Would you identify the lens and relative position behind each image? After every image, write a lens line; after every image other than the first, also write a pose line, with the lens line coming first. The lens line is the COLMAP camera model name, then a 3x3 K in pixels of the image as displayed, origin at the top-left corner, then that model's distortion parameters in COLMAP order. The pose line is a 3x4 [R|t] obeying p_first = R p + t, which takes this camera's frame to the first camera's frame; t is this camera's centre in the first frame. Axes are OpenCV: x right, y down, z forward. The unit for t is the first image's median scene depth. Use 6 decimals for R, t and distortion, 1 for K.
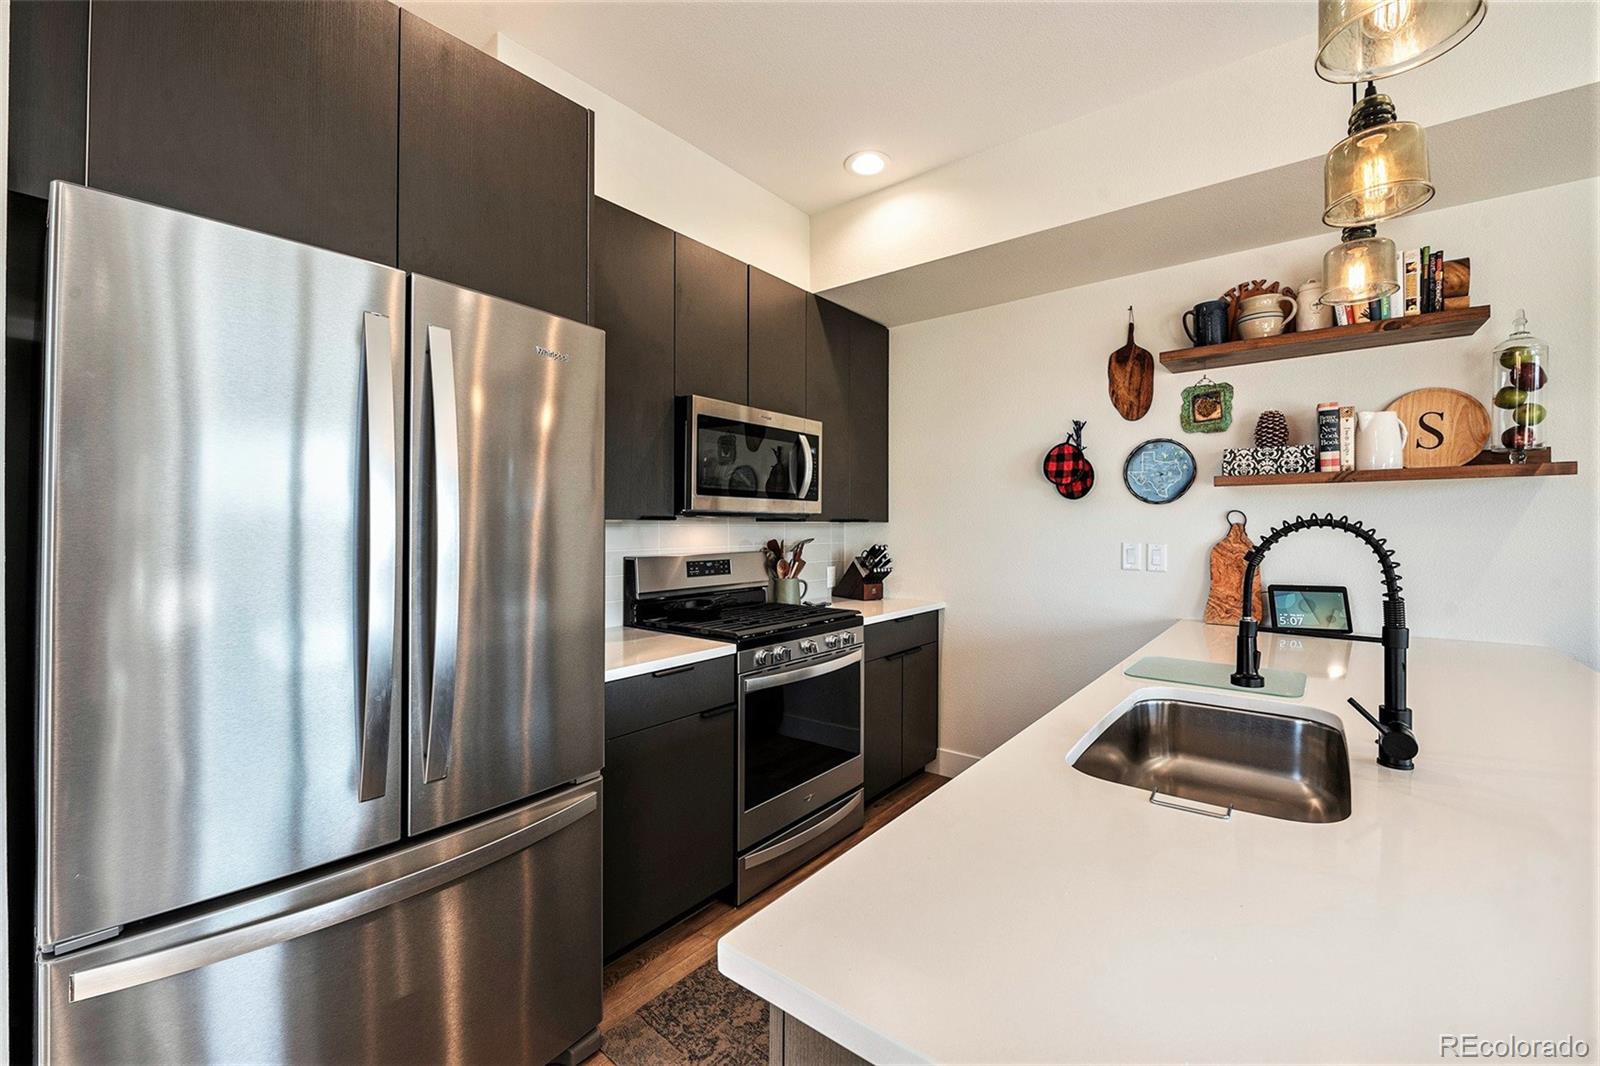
lens RADIAL K [[647.5, 0, 827.8], [0, 647.5, 526.6], [0, 0, 1]] dist [0.000201, -0.000134]
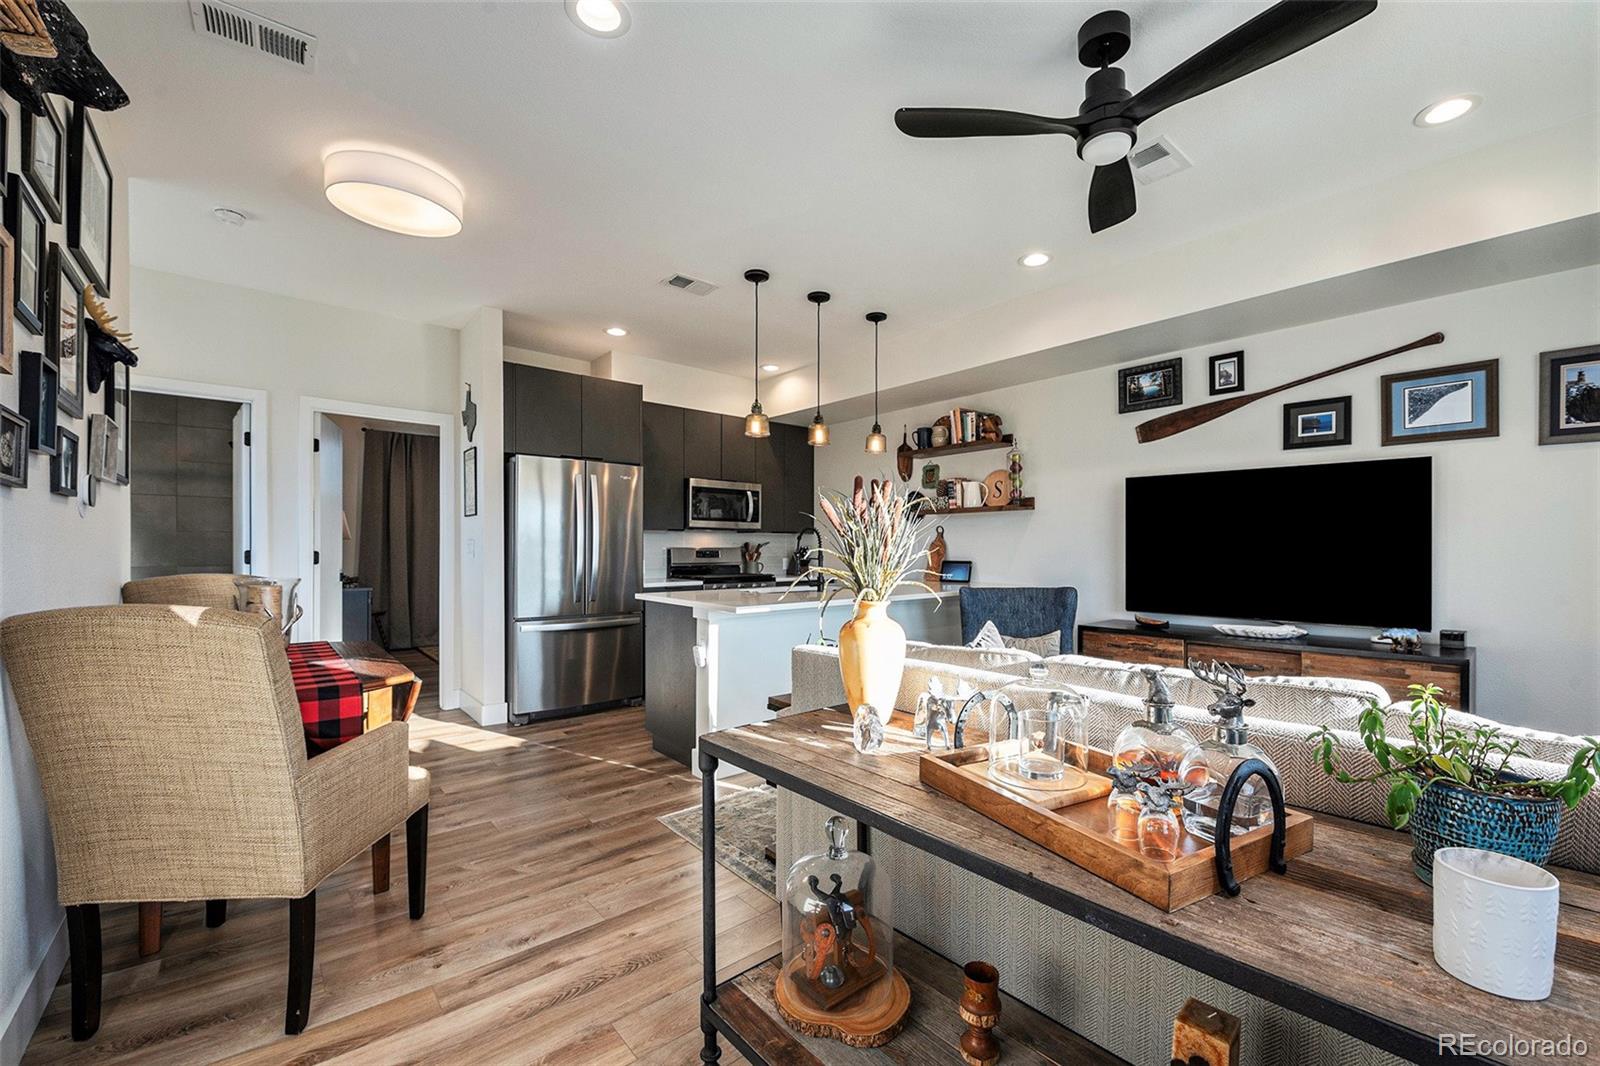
lens RADIAL K [[647.5, 0, 809.8], [0, 647.5, 548.8], [0, 0, 1]] dist [0.000201, -0.000134]
pose [[0.976116, 0.003501, -0.217221, 0.658016], [-0.003321, 0.999994, 0.001194, 0.045789], [0.217224, -0.000444, 0.976122, -1.091704]]
